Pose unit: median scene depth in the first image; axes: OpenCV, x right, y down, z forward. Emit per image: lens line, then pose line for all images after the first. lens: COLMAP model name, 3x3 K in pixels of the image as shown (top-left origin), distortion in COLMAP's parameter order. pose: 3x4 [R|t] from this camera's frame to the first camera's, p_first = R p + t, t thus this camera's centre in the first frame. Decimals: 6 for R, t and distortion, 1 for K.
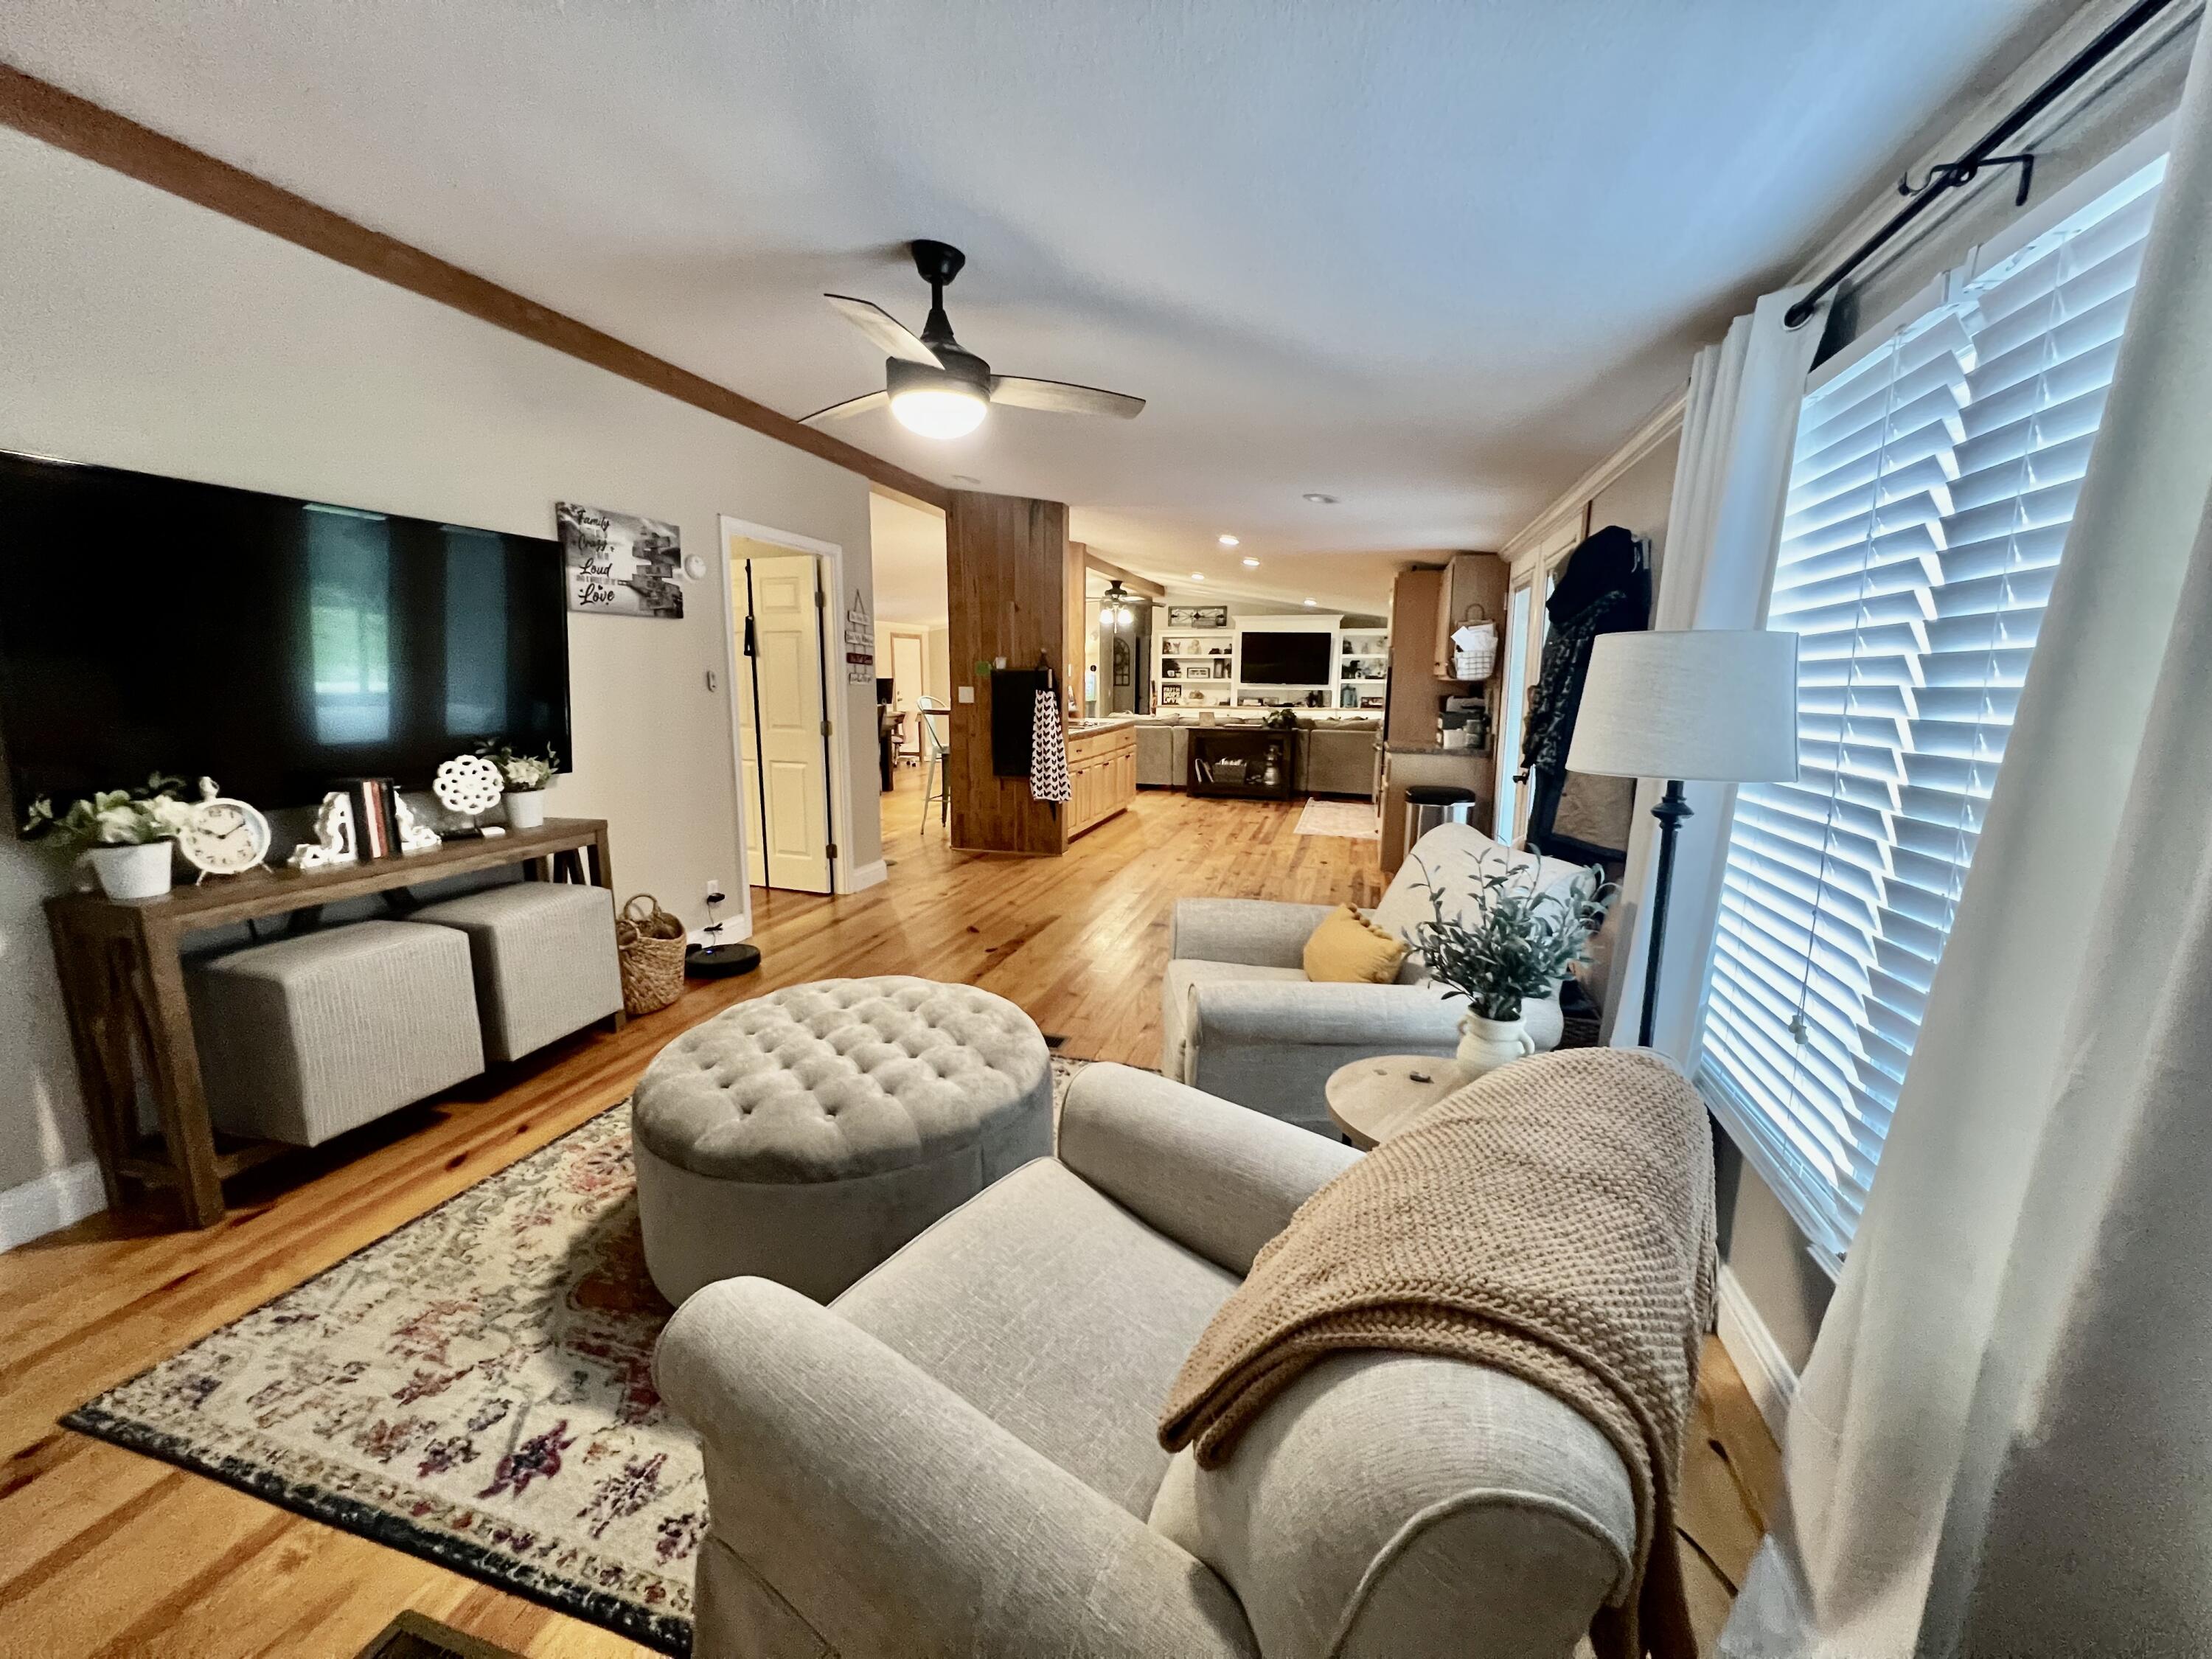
lens RADIAL K [[885.8, 0, 1093.4], [0, 885.8, 819.9], [0, 0, 1]] dist [-0.001056, 0.000479]
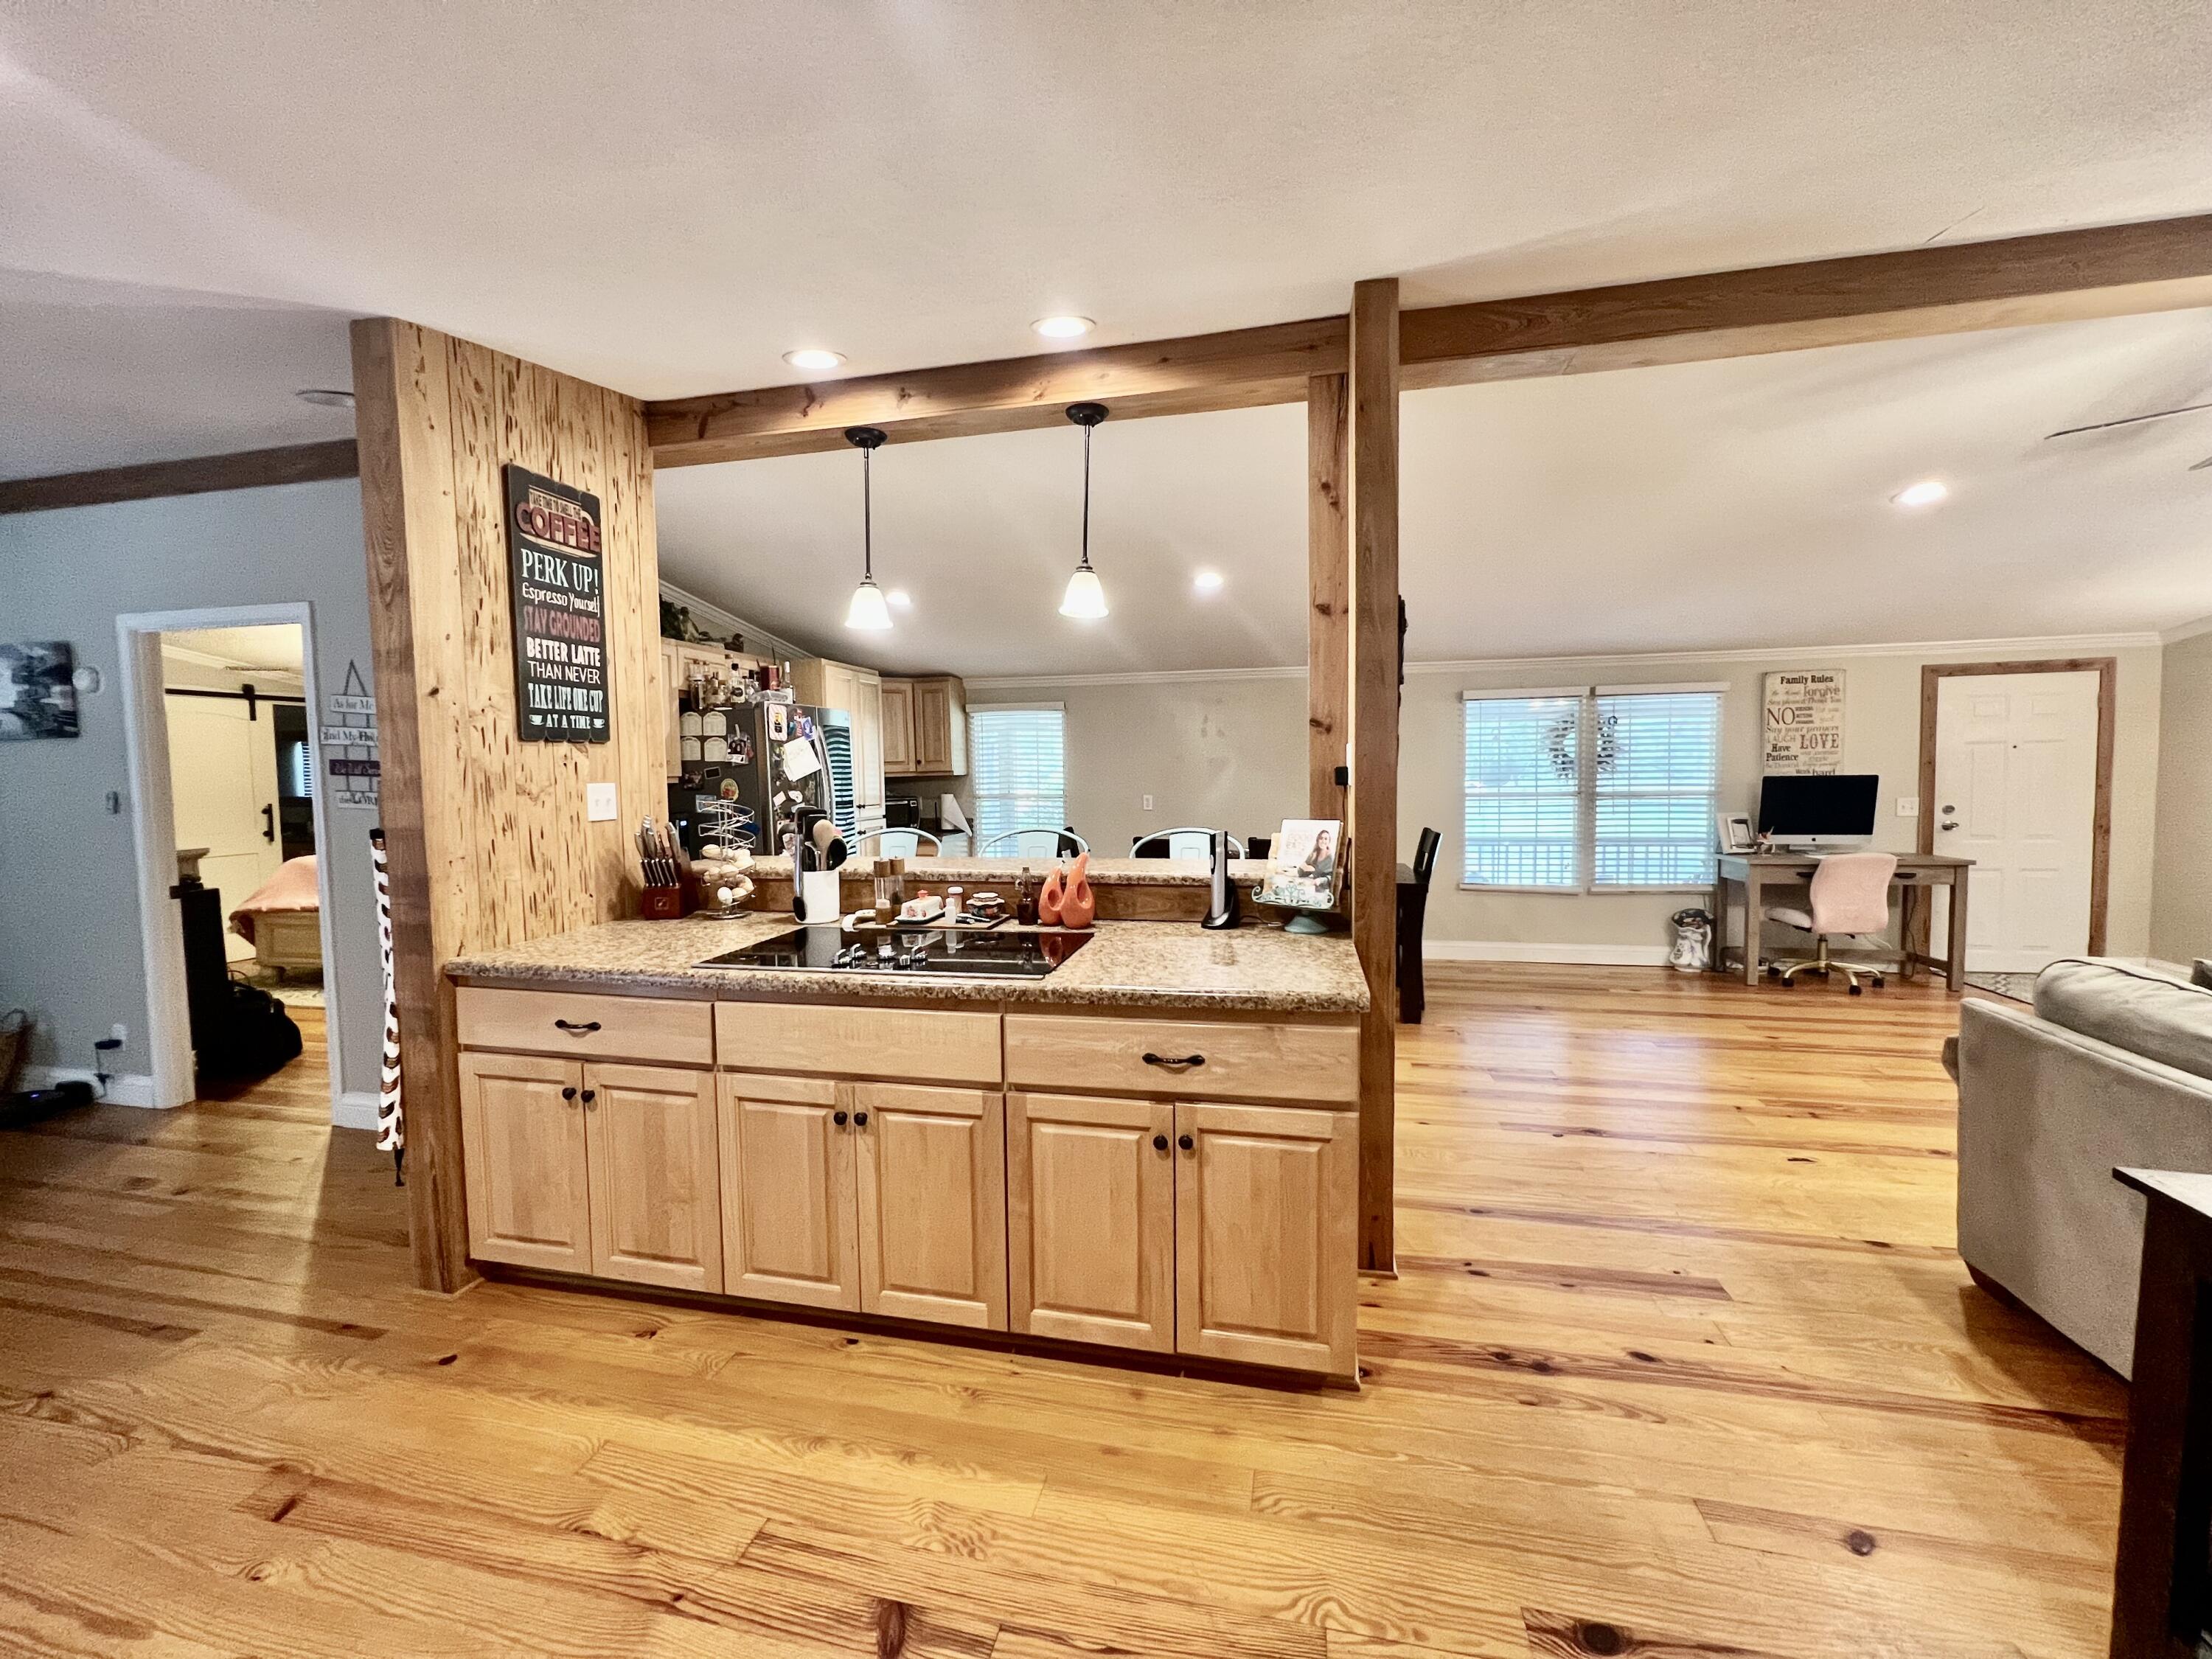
lens RADIAL K [[885.8, 0, 1101.7], [0, 885.8, 821.7], [0, 0, 1]] dist [-0.001056, 0.000479]
pose [[0.066528, 0.052257, -0.996415, 0.226284], [-0.145509, 0.988460, 0.042124, -0.139769], [0.987118, 0.142185, 0.073364, 0.836862]]
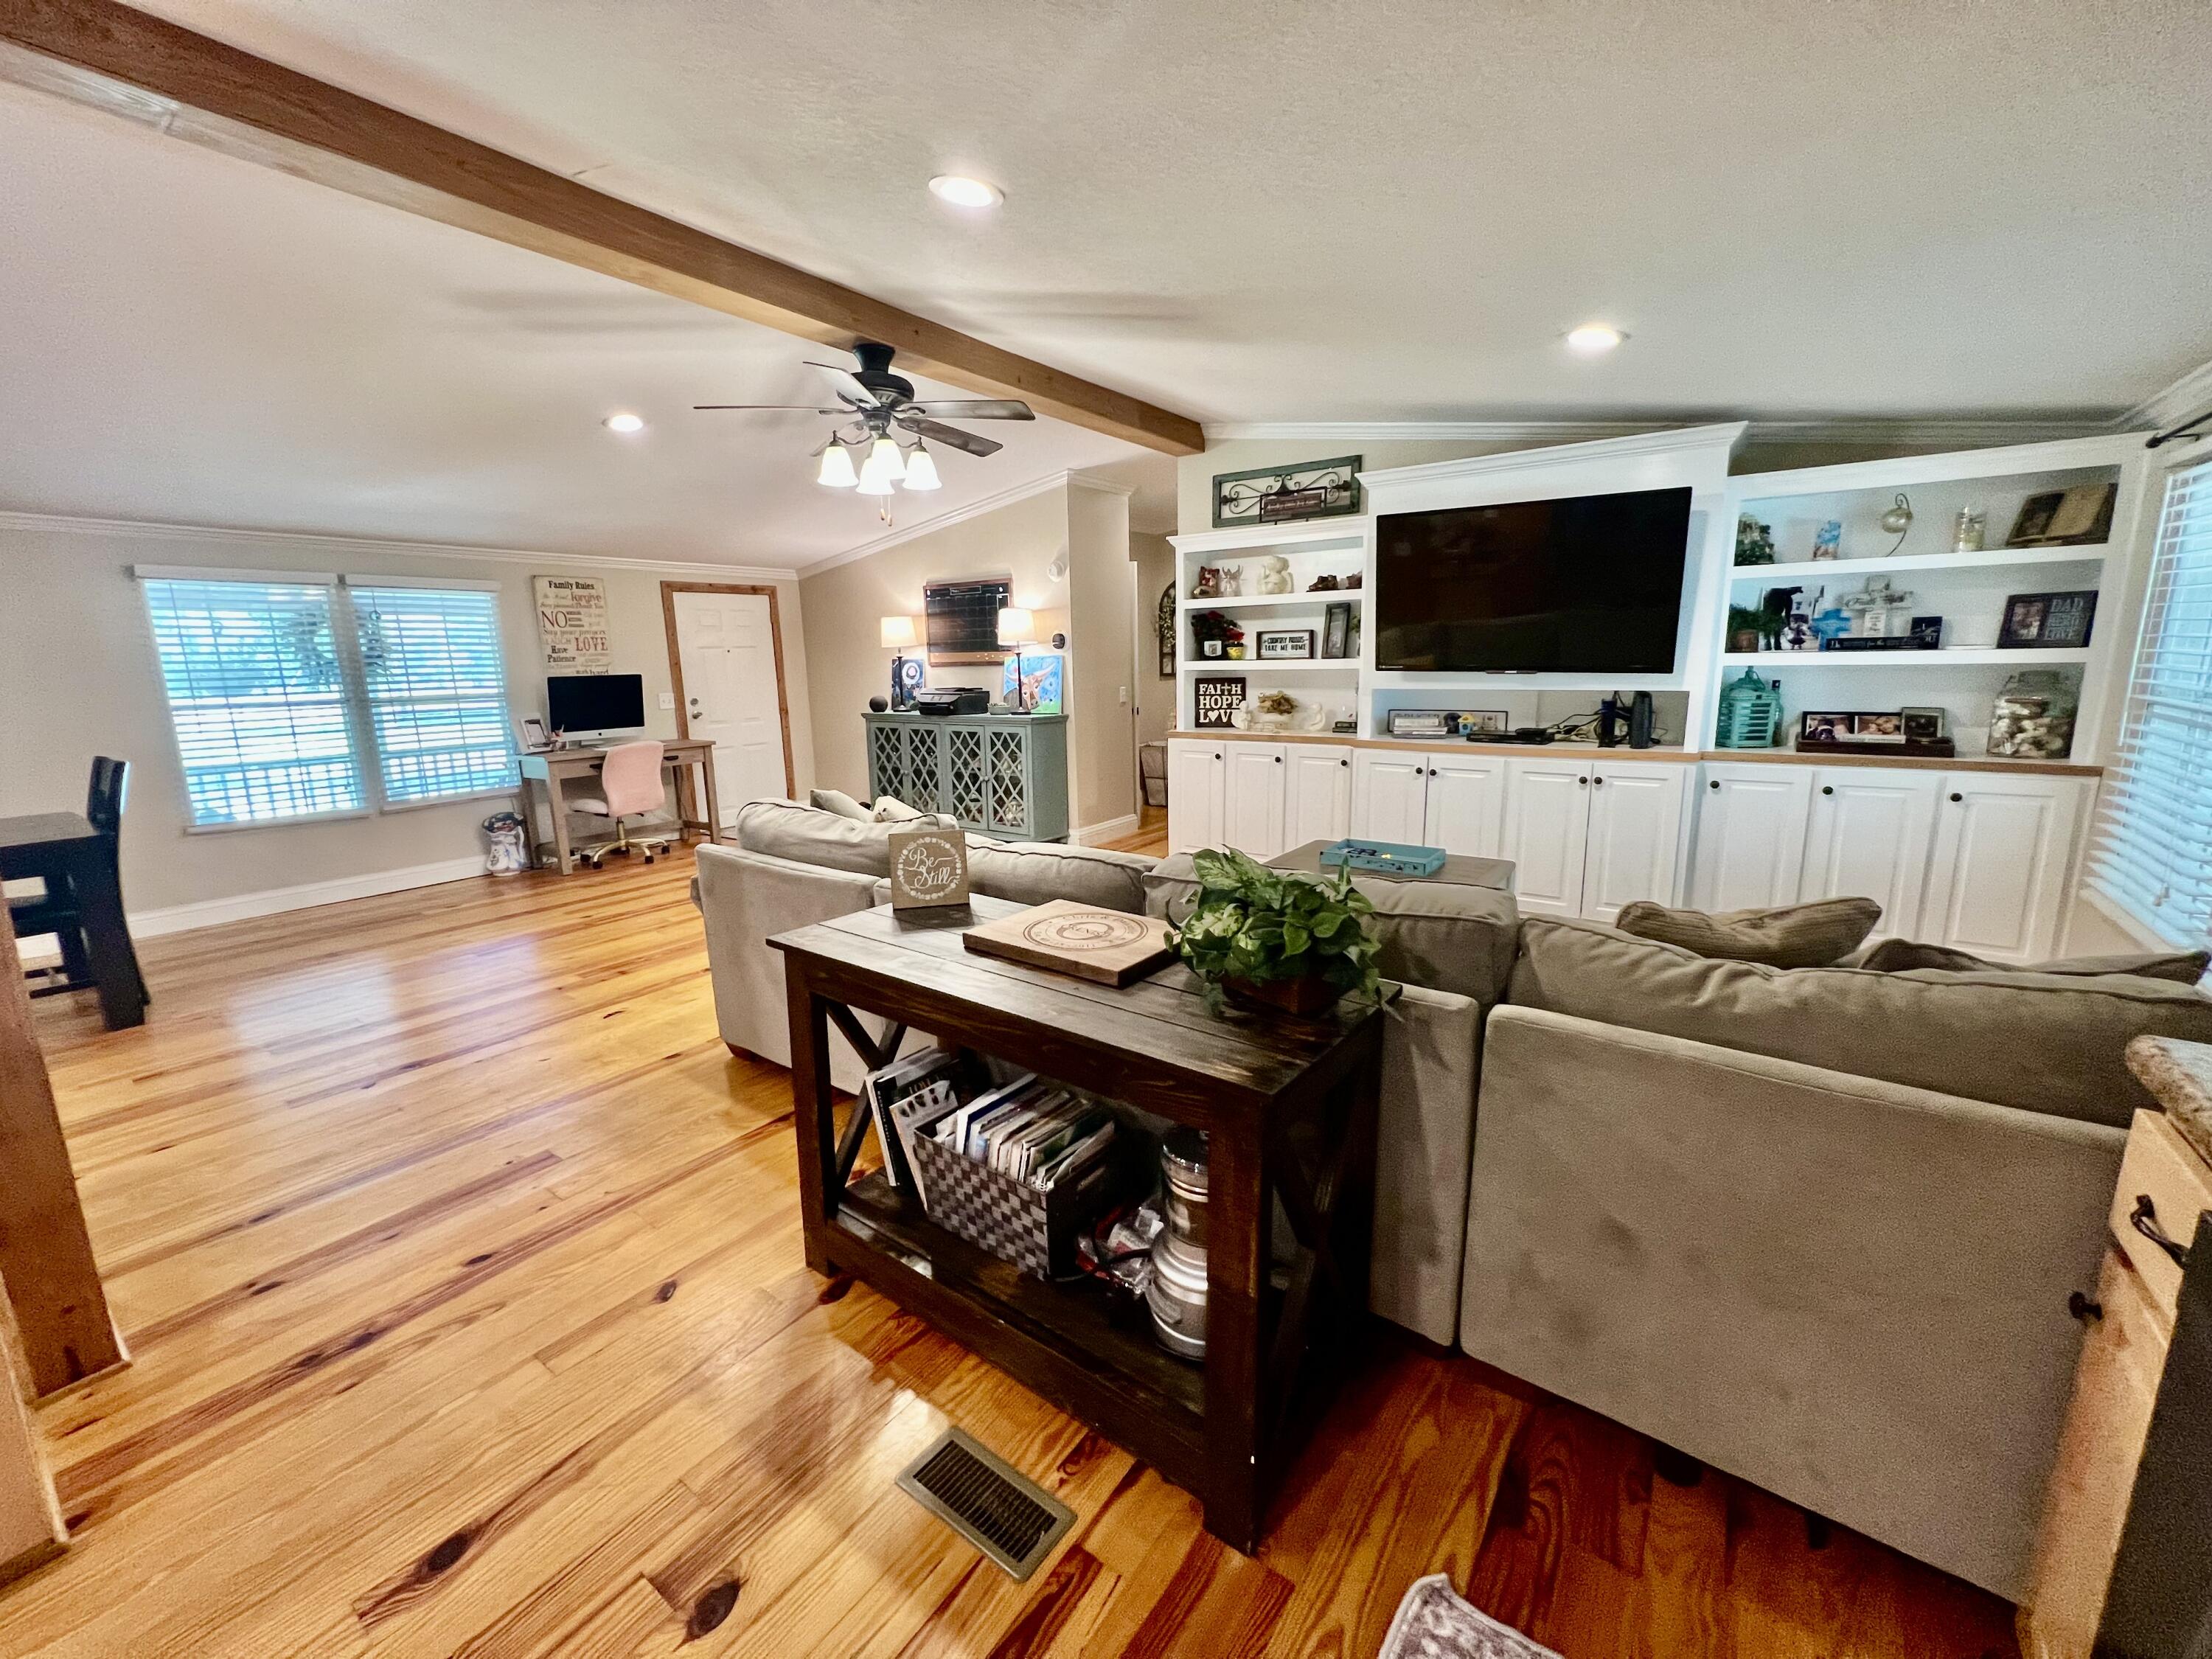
lens RADIAL K [[885.8, 0, 1107.4], [0, 885.8, 825.4], [0, 0, 1]] dist [-0.001056, 0.000479]
pose [[0.947256, 0.036851, -0.318353, 0.235073], [-0.027515, 0.999051, 0.033775, -0.137375], [0.319295, -0.023234, 0.947370, 0.849296]]
